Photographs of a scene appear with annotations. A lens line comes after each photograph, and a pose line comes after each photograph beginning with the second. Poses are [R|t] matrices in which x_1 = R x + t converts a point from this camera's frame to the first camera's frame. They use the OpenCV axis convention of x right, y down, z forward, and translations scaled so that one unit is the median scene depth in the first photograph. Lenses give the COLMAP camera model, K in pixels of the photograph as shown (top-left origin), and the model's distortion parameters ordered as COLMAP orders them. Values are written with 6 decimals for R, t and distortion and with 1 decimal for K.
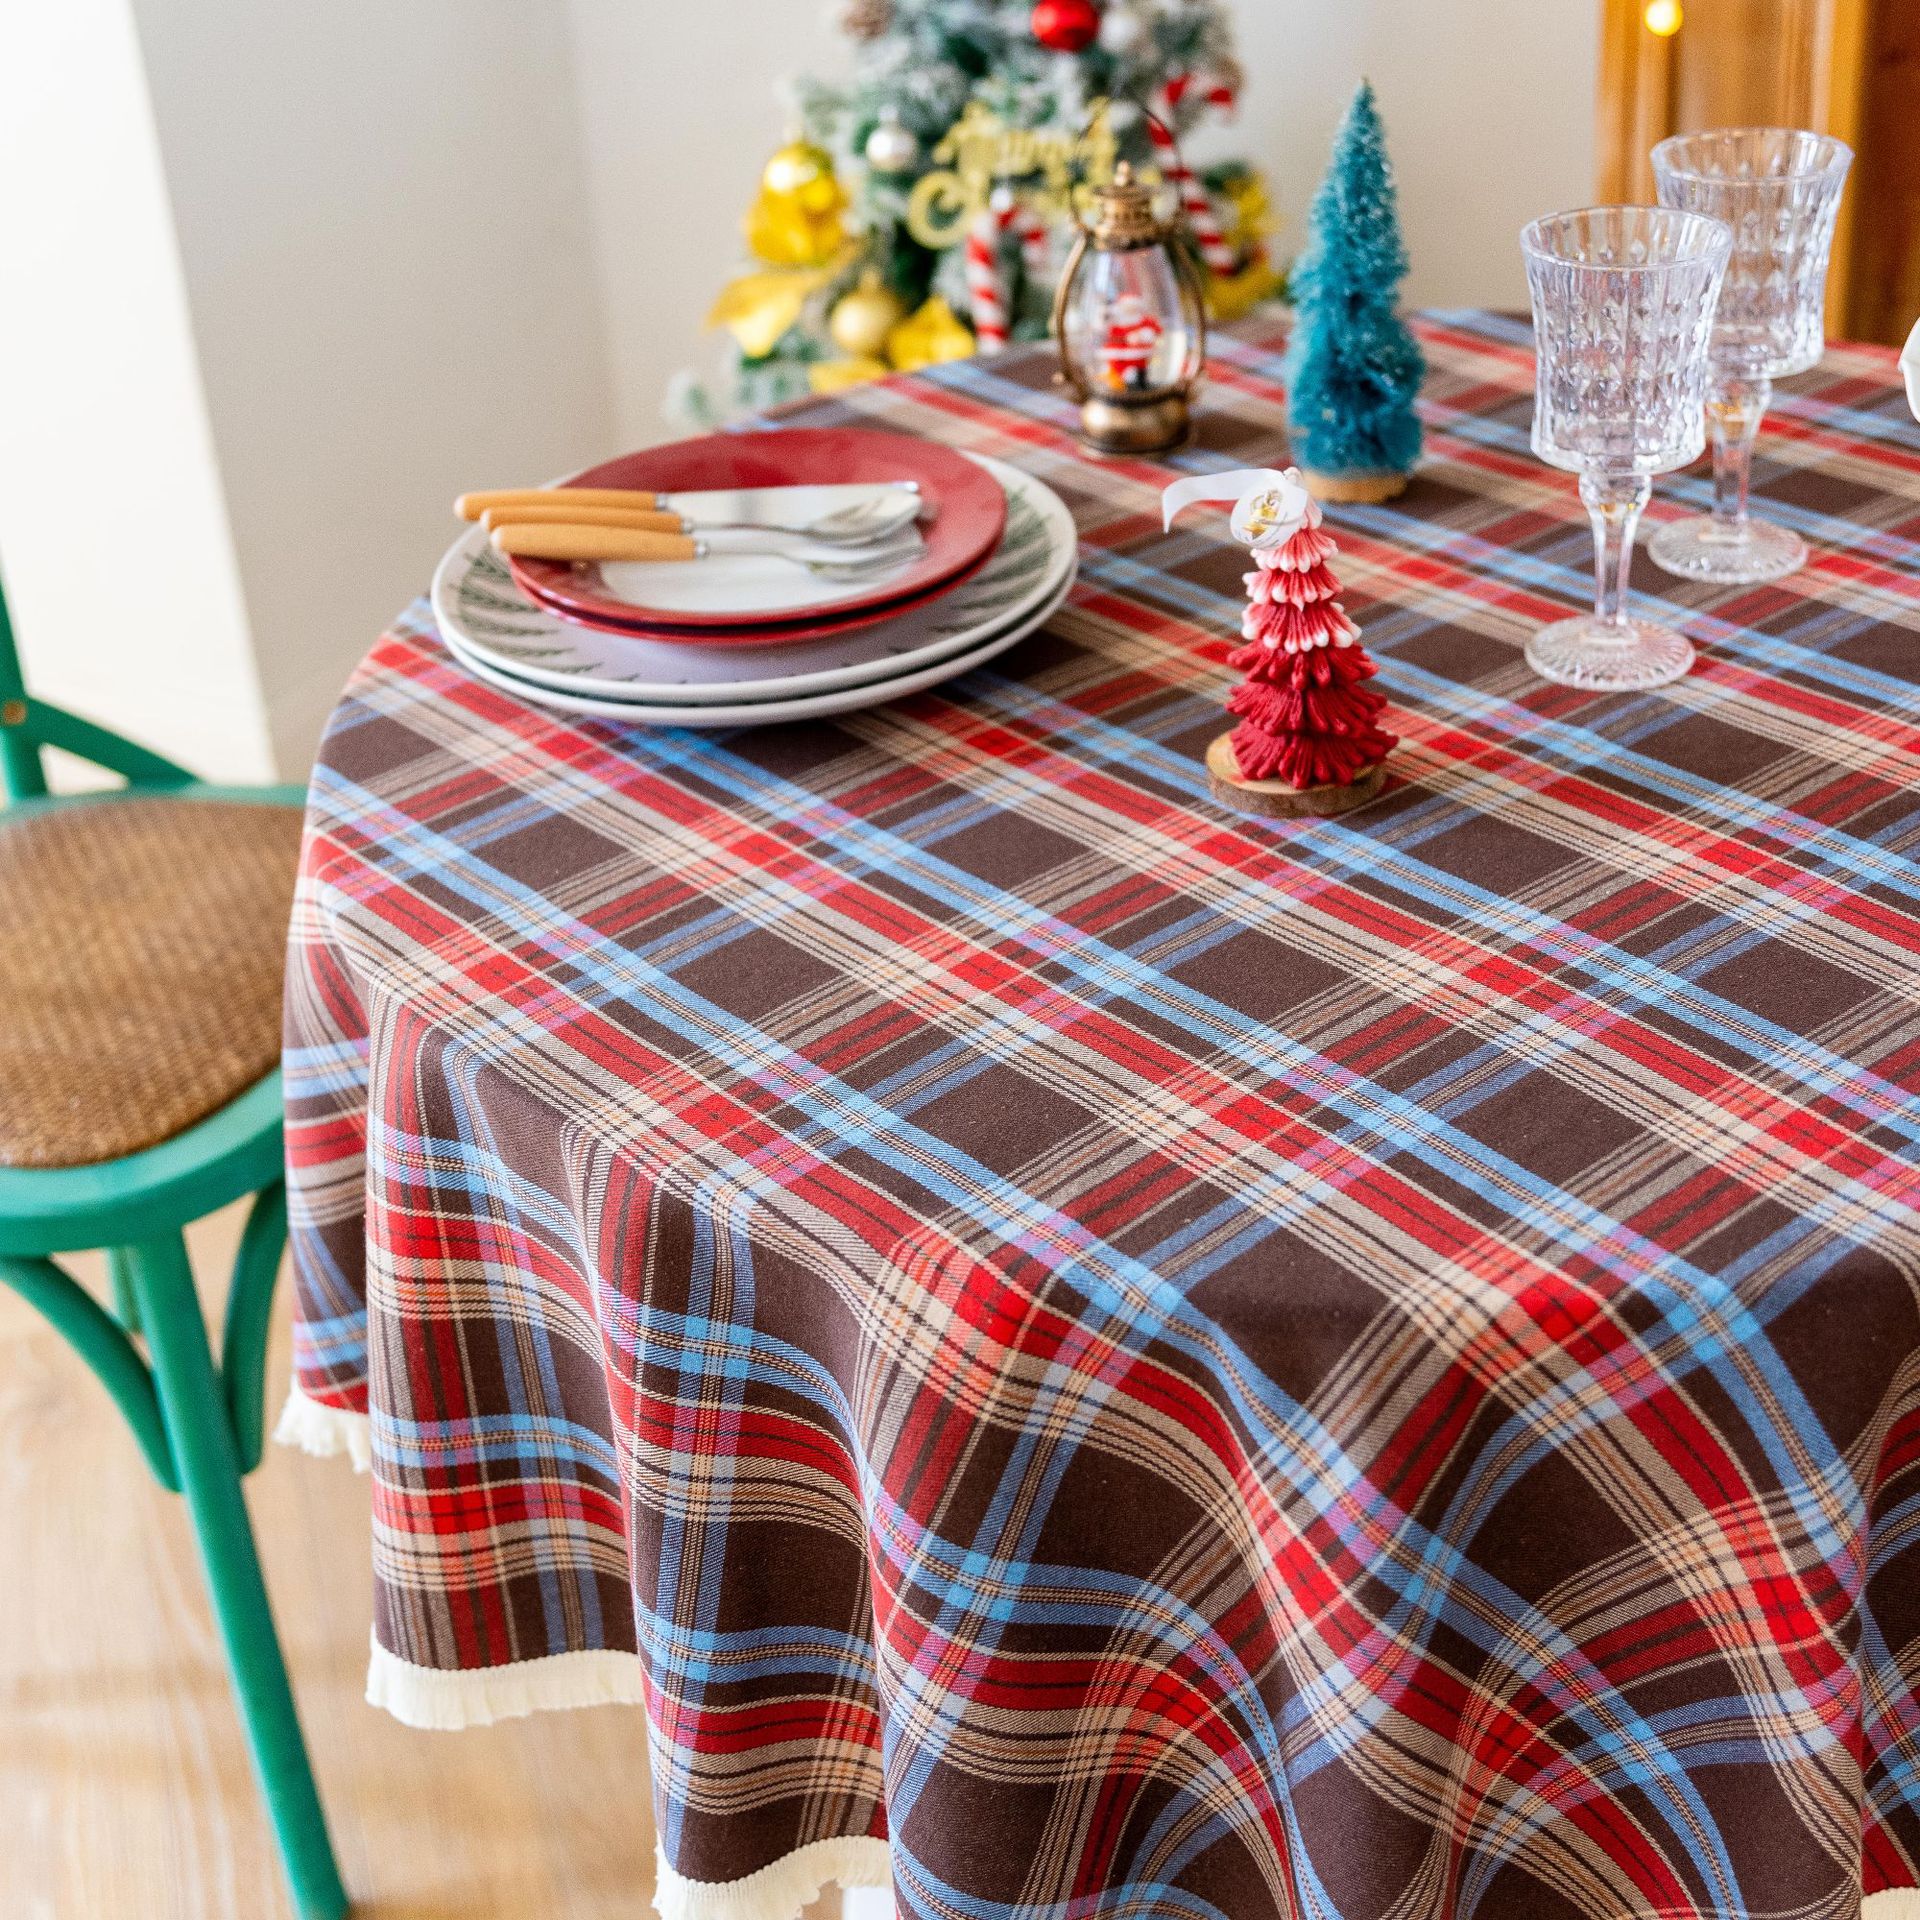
lens RADIAL K [[2967.3, 0, 955.5], [0, 2967.3, 859.7], [0, 0, 1]] dist [-0.016559, 0.008882]
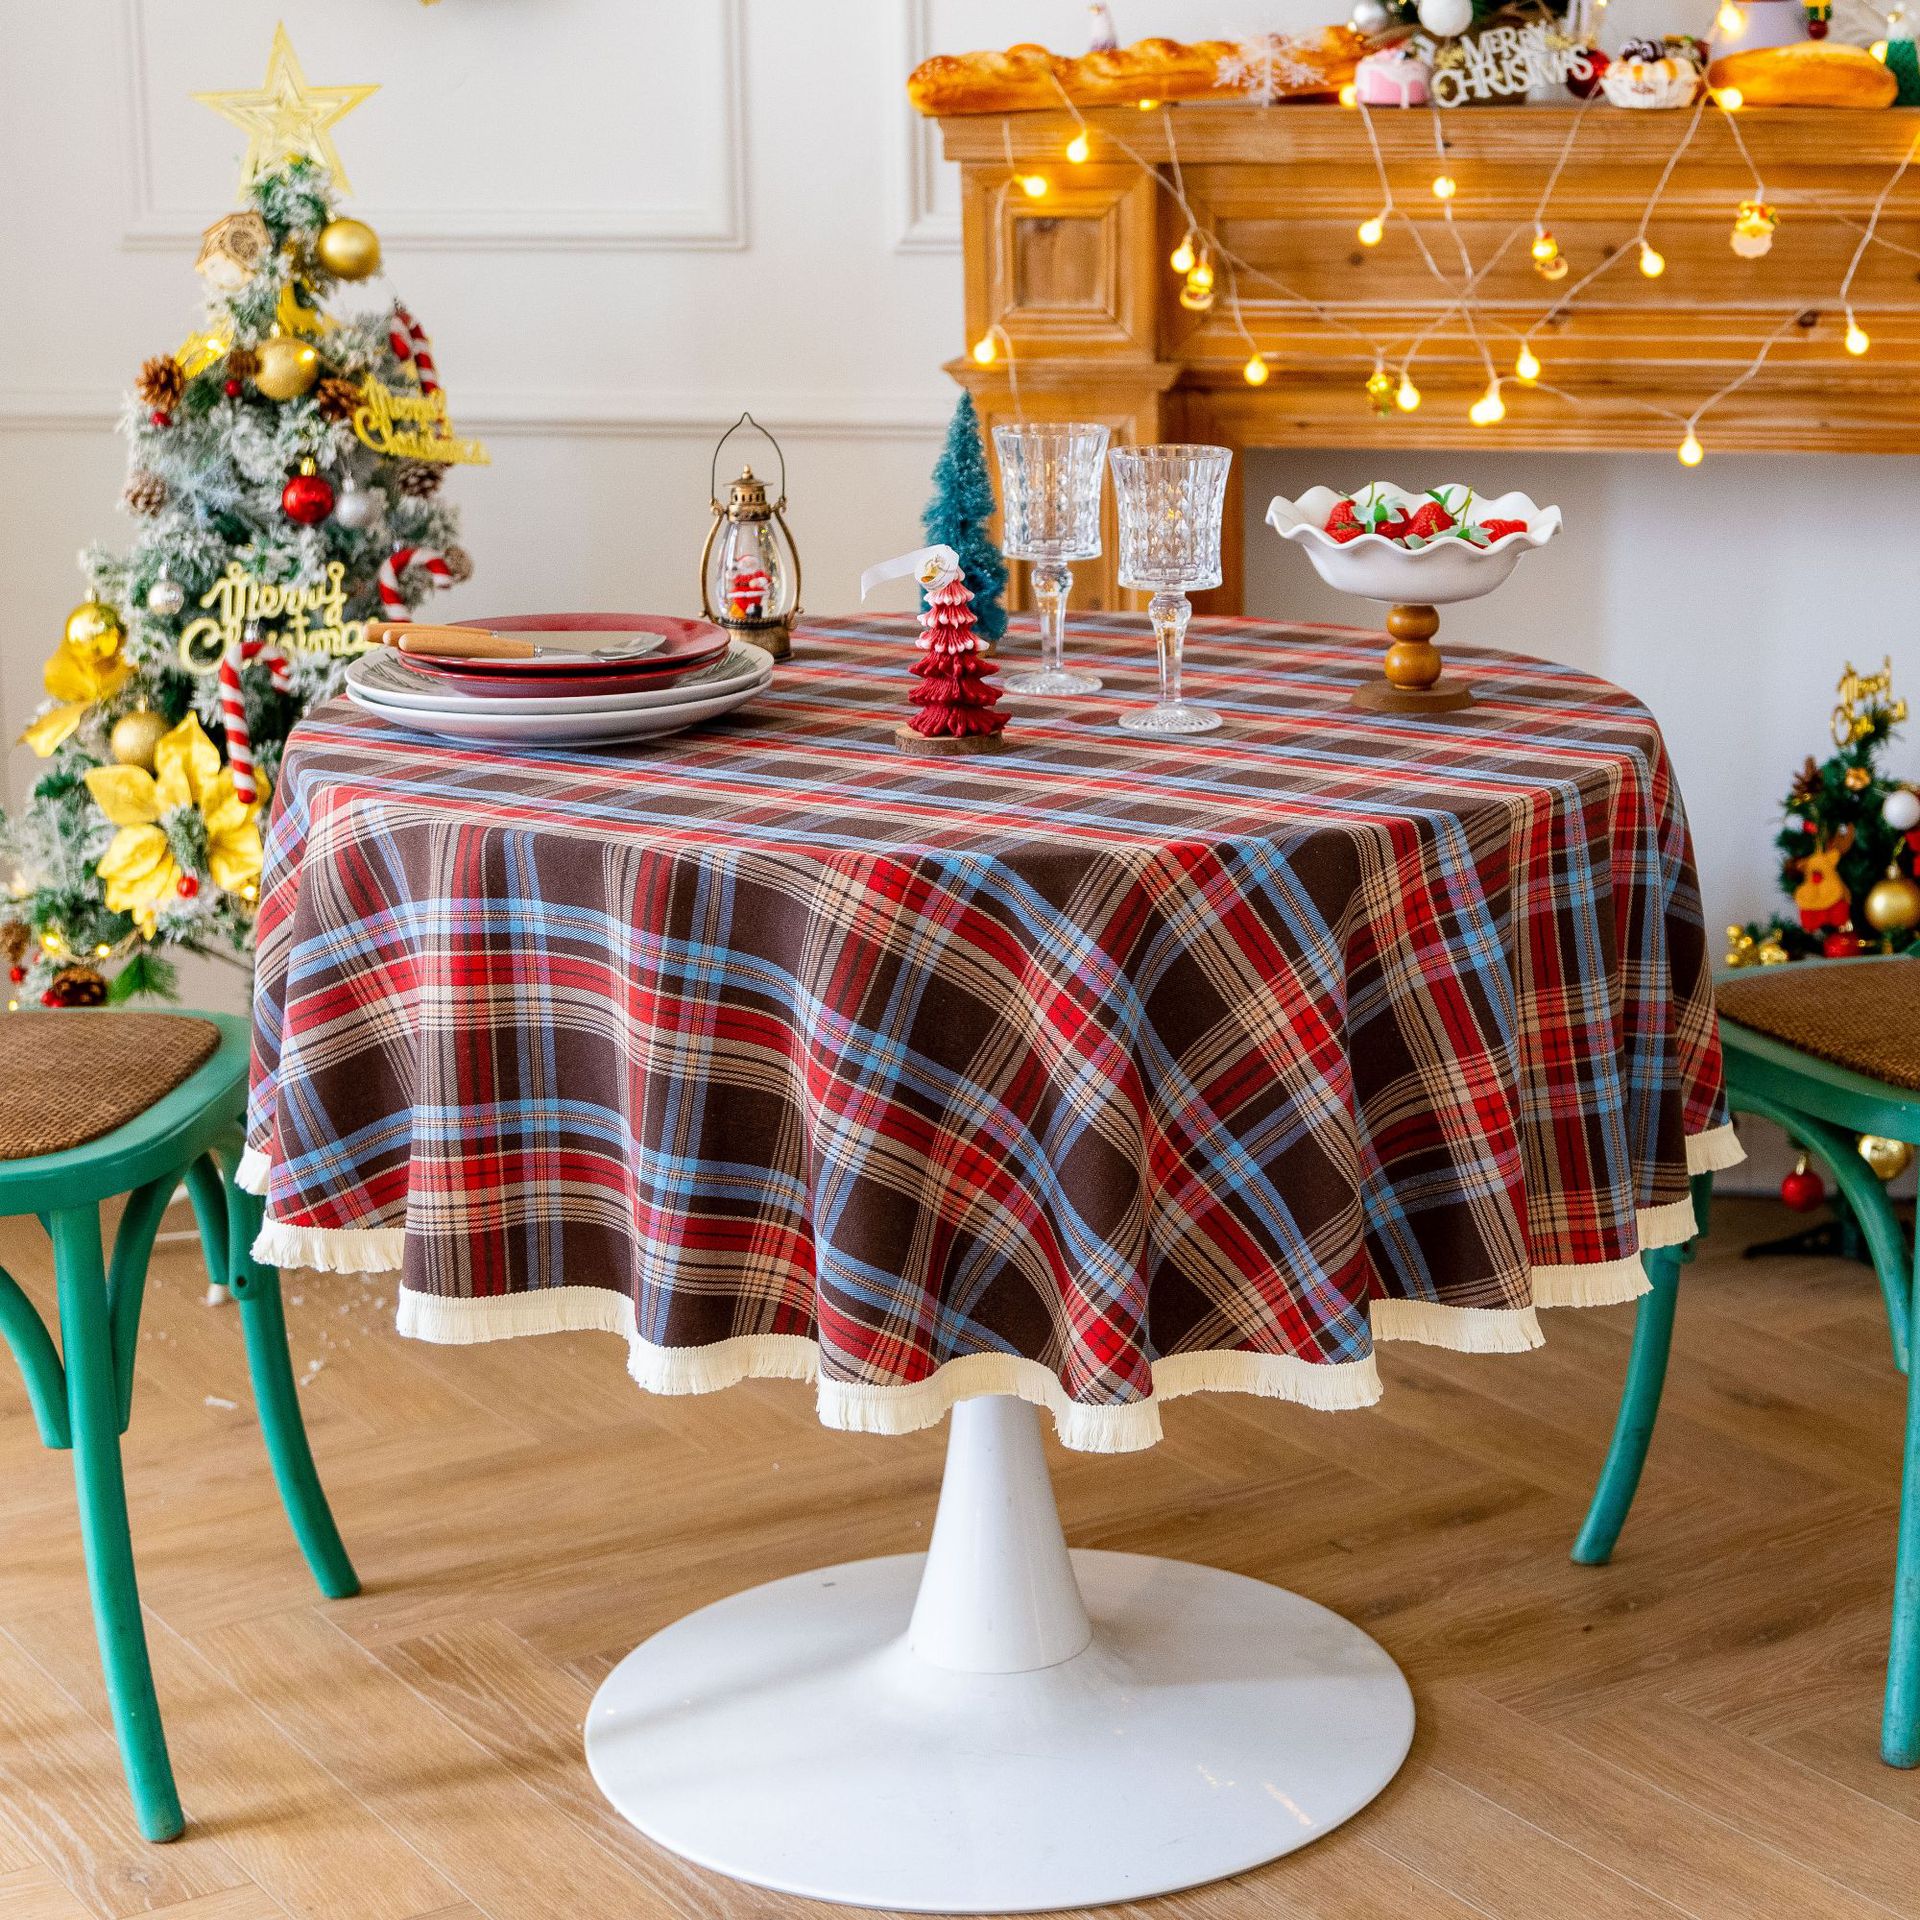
lens RADIAL K [[3719.4, 0, 1214.0], [0, 3719.4, 872.8], [0, 0, 1]] dist [-0.004200, -0.214339]
pose [[0.939679, -0.010094, 0.341909, -0.475128], [0.106563, 0.958460, -0.264574, 0.630263], [-0.325036, 0.285050, 0.901720, -0.928086]]
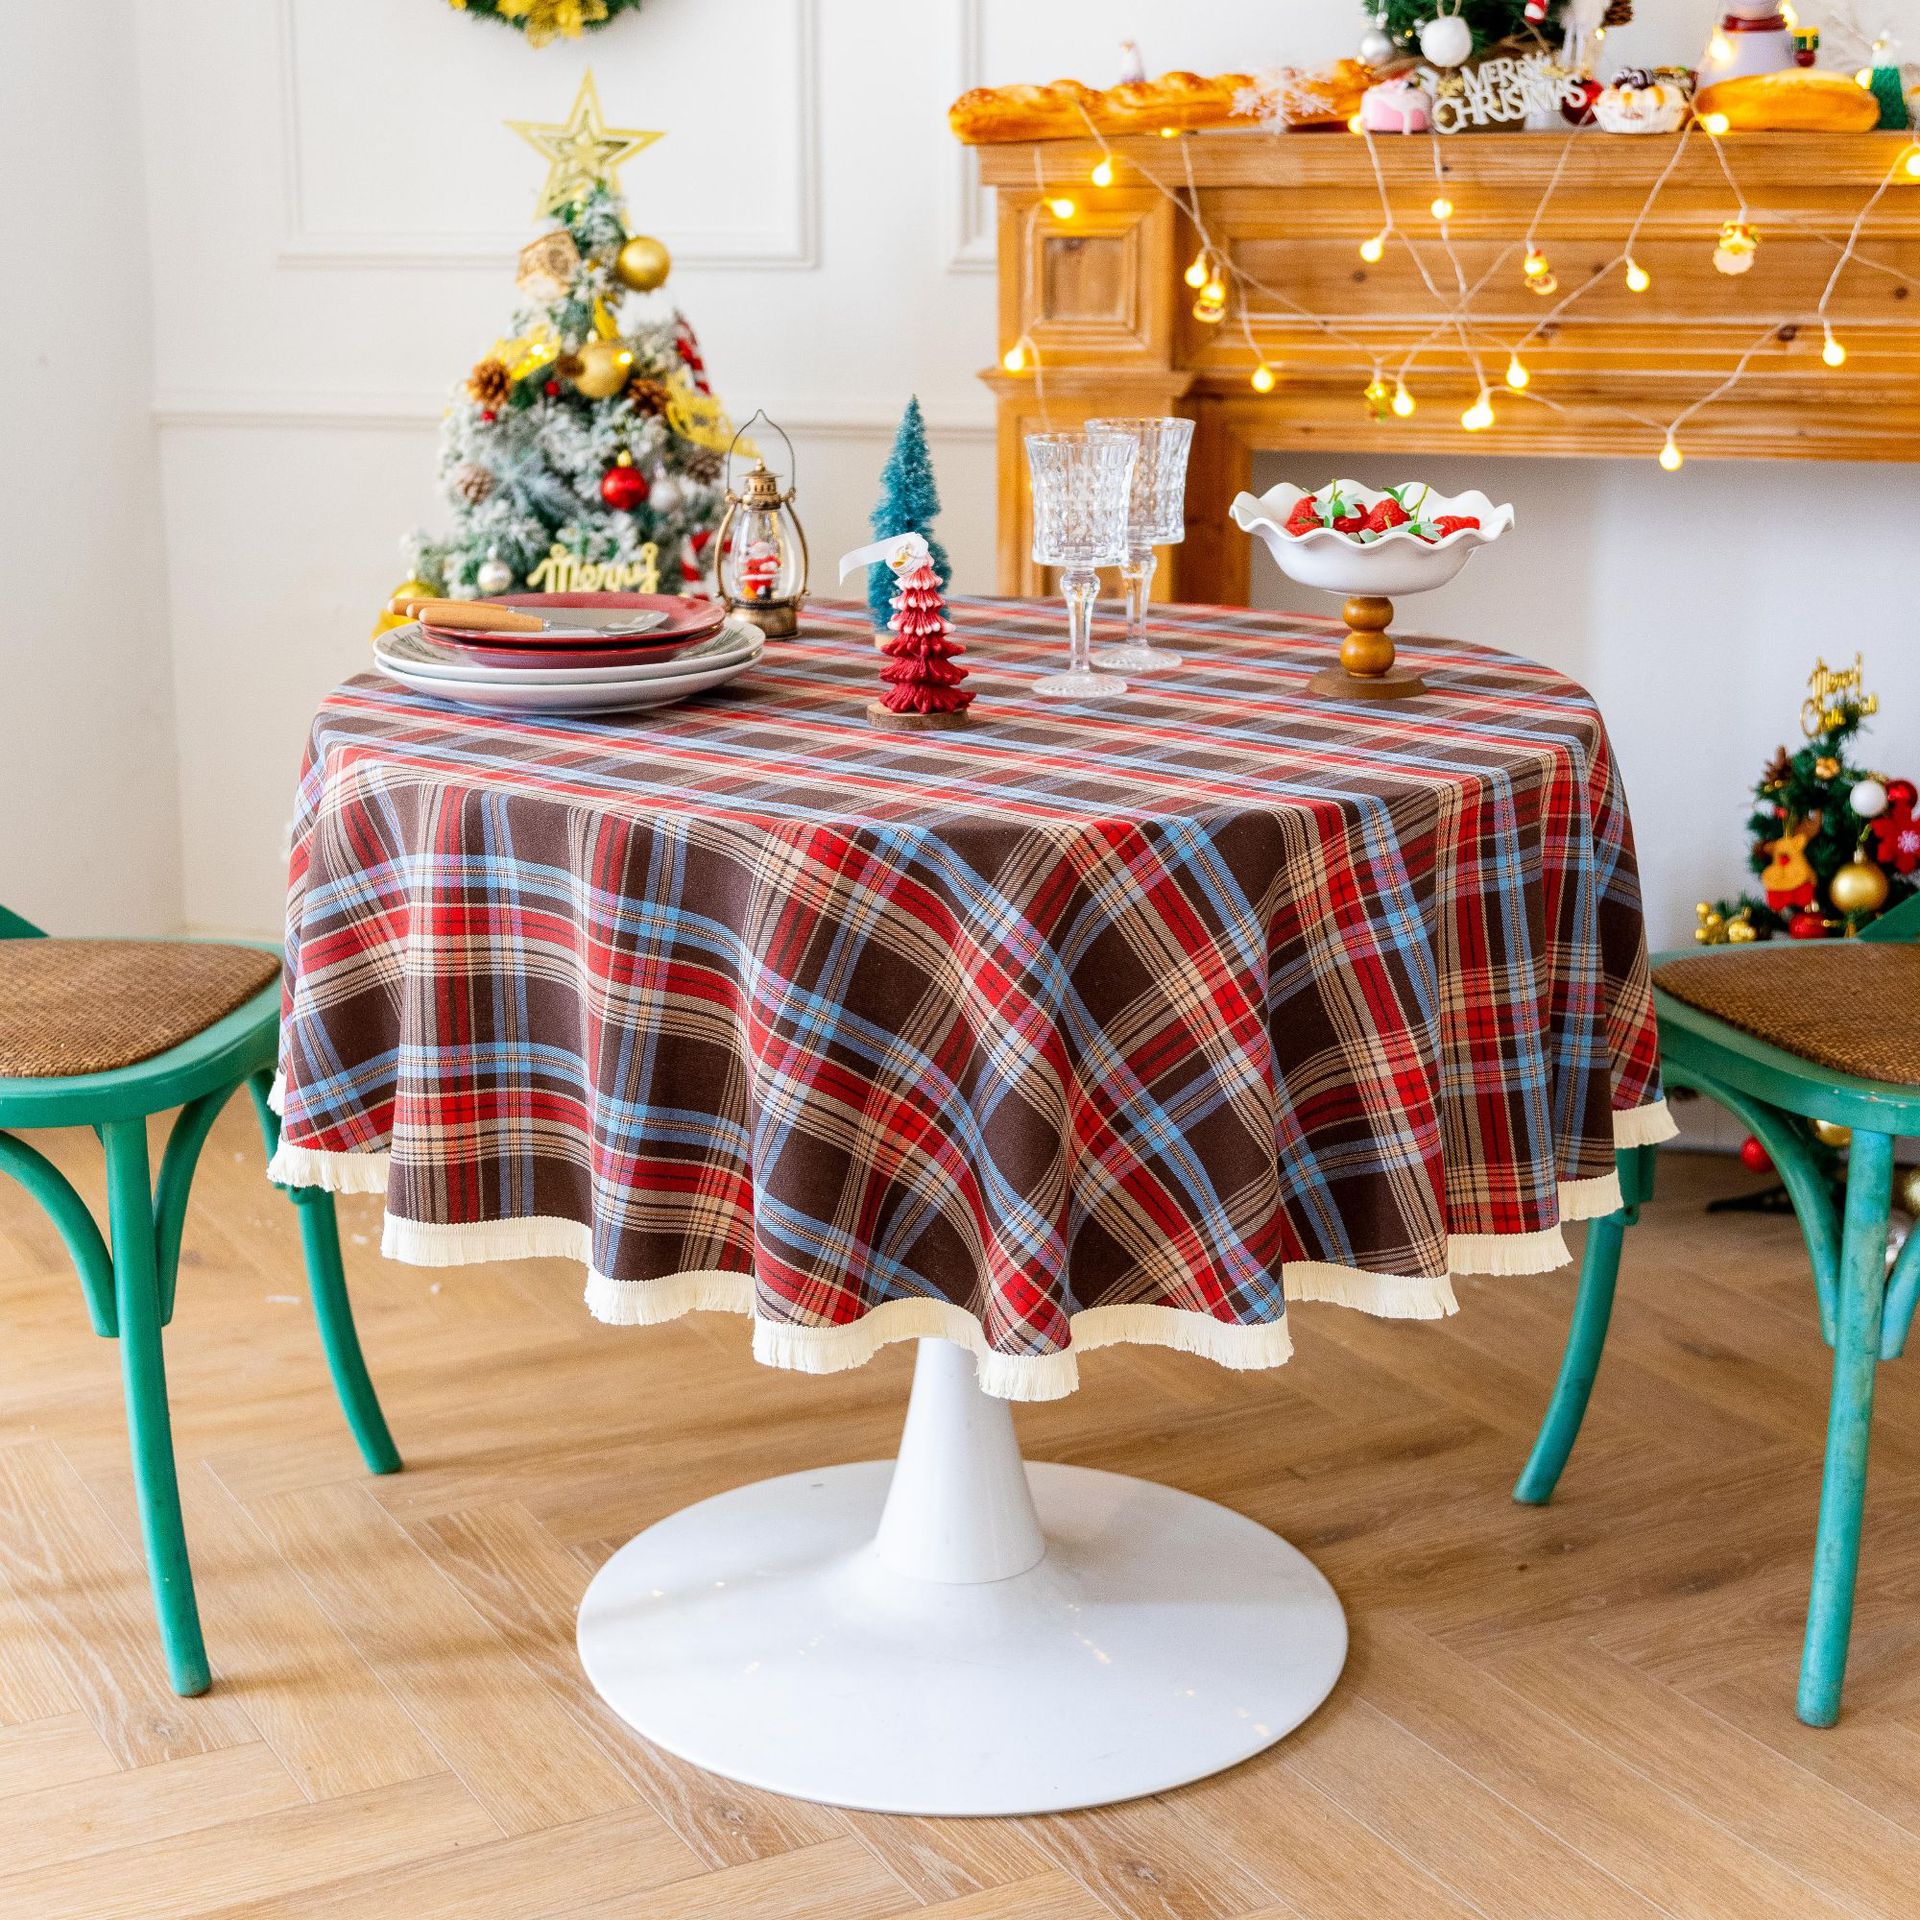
lens RADIAL K [[3174.3, 0, 861.4], [0, 3174.3, 857.6], [0, 0, 1]] dist [-0.008225, -0.016448]
pose [[0.978377, 0.012472, 0.206454, -0.319291], [0.043533, 0.963402, -0.264502, 0.571763], [-0.202197, 0.267771, 0.942027, -0.774944]]
